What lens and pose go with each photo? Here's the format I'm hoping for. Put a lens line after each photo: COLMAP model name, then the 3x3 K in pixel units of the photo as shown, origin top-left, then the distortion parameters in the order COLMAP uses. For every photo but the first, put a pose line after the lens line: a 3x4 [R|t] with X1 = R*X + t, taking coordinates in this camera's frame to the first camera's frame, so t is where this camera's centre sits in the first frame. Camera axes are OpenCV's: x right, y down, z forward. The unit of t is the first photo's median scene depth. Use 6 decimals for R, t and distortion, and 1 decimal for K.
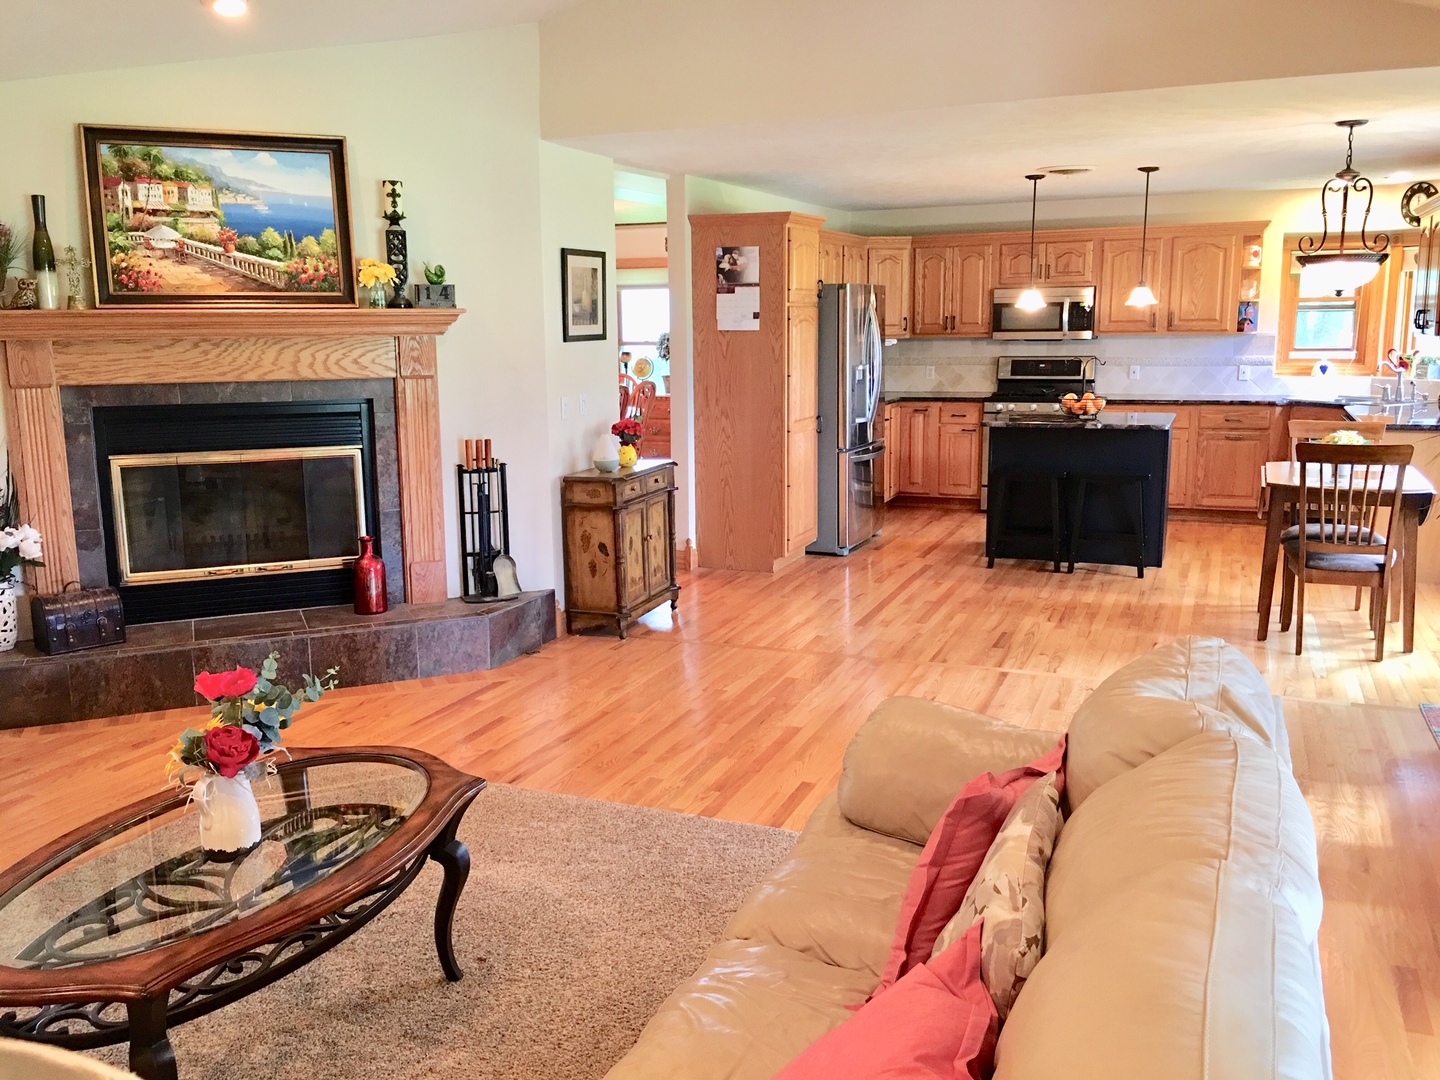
lens RADIAL K [[1226.1, 0, 705.0], [0, 1226.1, 535.2], [0, 0, 1]] dist [0.074649, -0.106741]
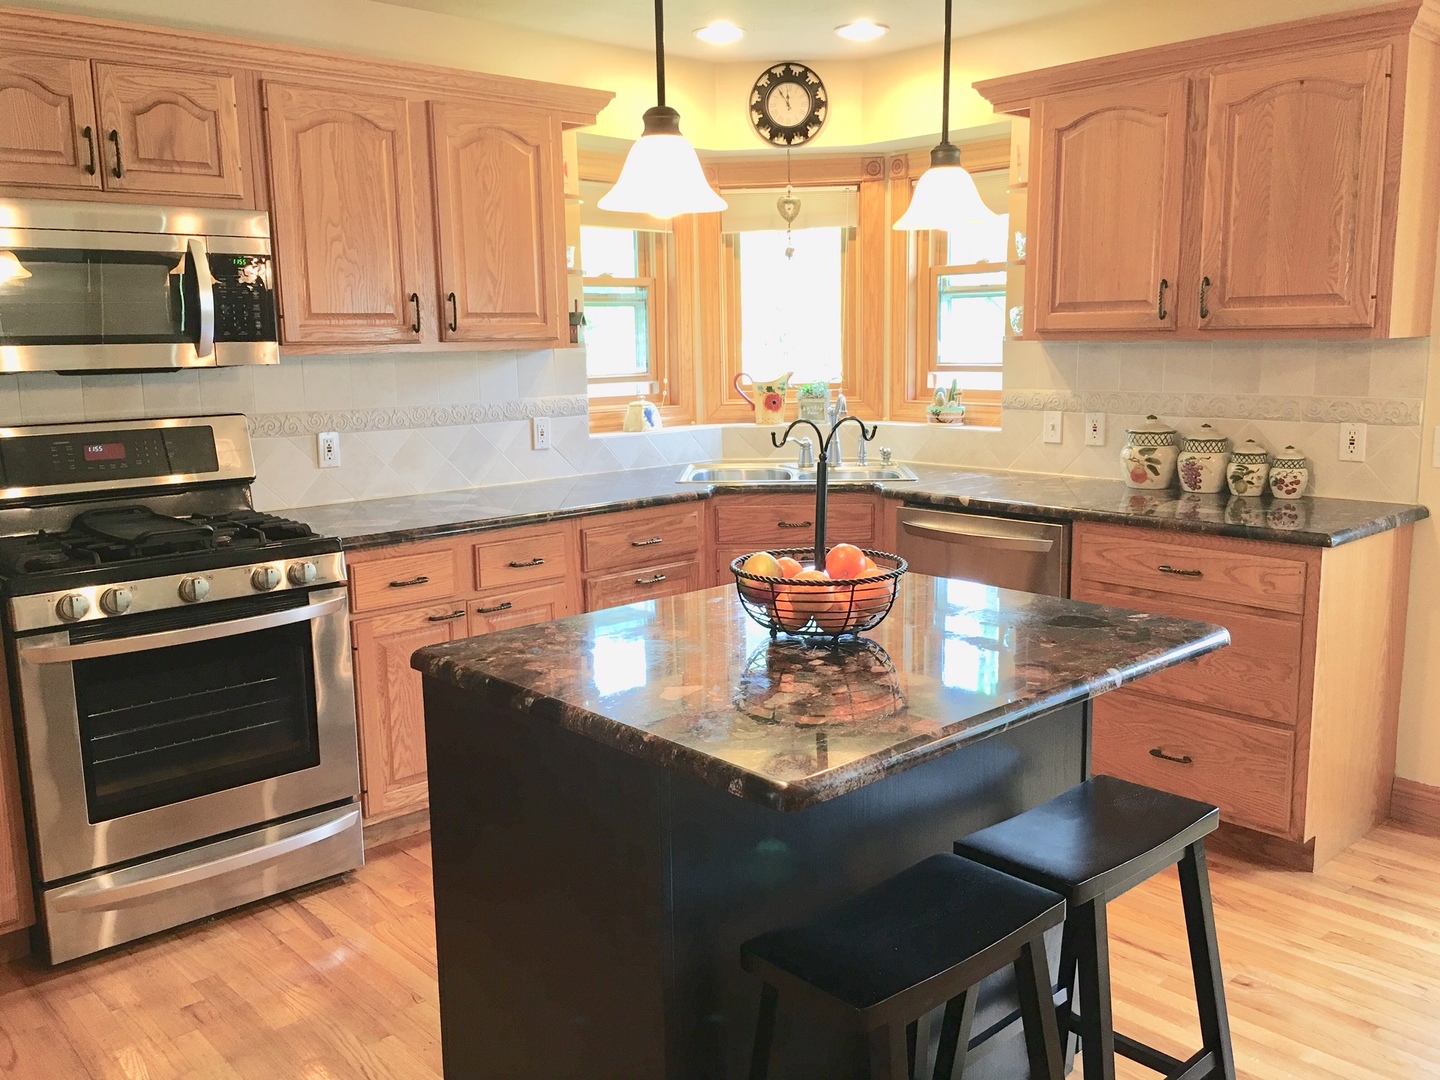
lens RADIAL K [[1226.1, 0, 710.0], [0, 1226.1, 533.3], [0, 0, 1]] dist [0.074649, -0.106741]
pose [[0.422454, -0.141083, 0.895337, 0.047499], [0.171397, 0.982424, 0.073933, -0.118753], [-0.890031, 0.122225, 0.439211, 0.755318]]
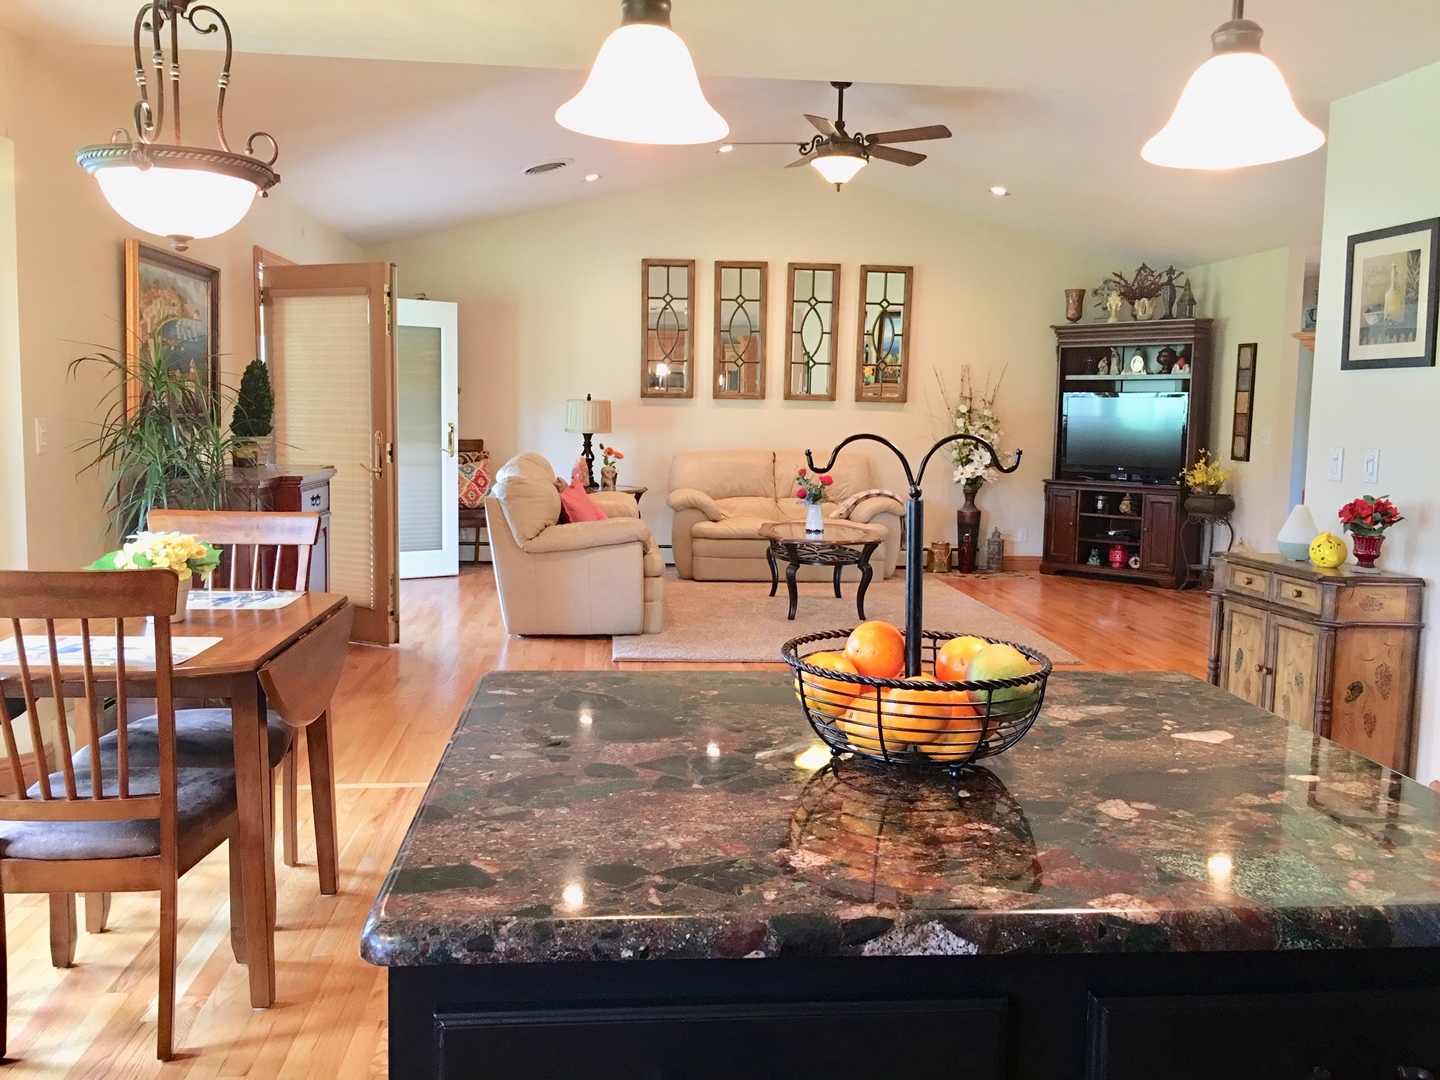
lens RADIAL K [[1226.1, 0, 725.0], [0, 1226.1, 532.3], [0, 0, 1]] dist [0.074649, -0.106741]
pose [[-0.877909, 0.046430, -0.476572, 0.343189], [-0.092867, 0.959879, 0.264590, -0.143910], [0.469736, 0.276544, -0.838374, 0.940755]]
